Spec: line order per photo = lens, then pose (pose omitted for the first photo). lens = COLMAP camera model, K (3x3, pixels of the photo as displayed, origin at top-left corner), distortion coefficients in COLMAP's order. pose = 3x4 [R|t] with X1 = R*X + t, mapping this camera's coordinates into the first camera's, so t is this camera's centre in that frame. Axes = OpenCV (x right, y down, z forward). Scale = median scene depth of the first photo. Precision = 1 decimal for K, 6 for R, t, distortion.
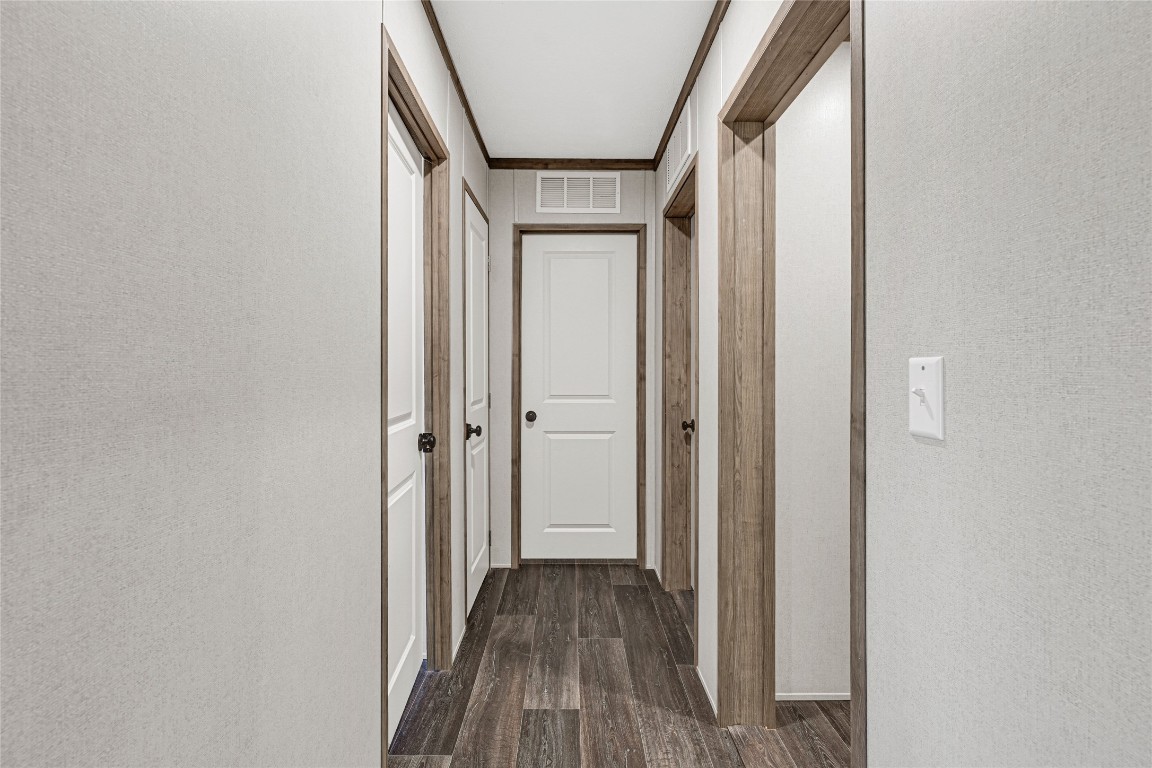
lens RADIAL K [[493.6, 0, 573.0], [0, 493.6, 372.0], [0, 0, 1]] dist [0.012632, -0.000943]
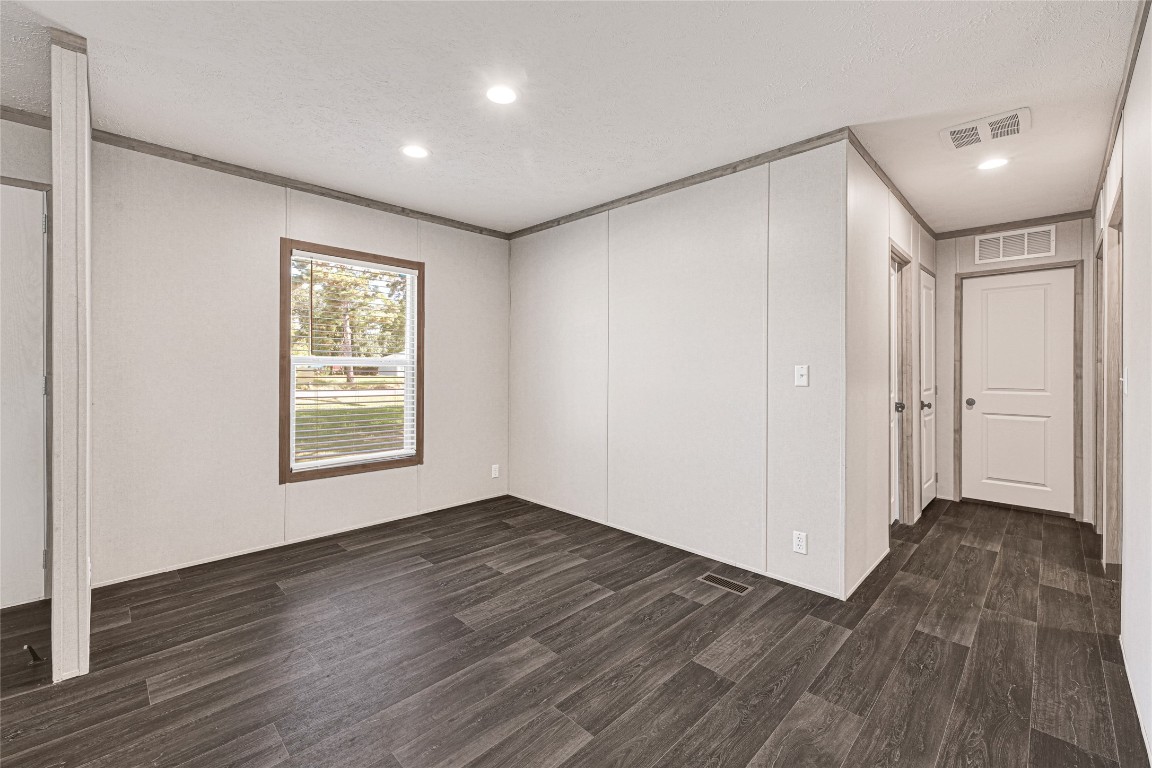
lens RADIAL K [[466.7, 0, 581.9], [0, 466.7, 365.6], [0, 0, 1]] dist [-0.004527, 0.001640]
pose [[0.694927, -0.000450, -0.719080, 0.114644], [-0.003282, 0.999987, -0.003797, -0.009663], [0.719073, 0.004999, 0.694917, -0.850215]]
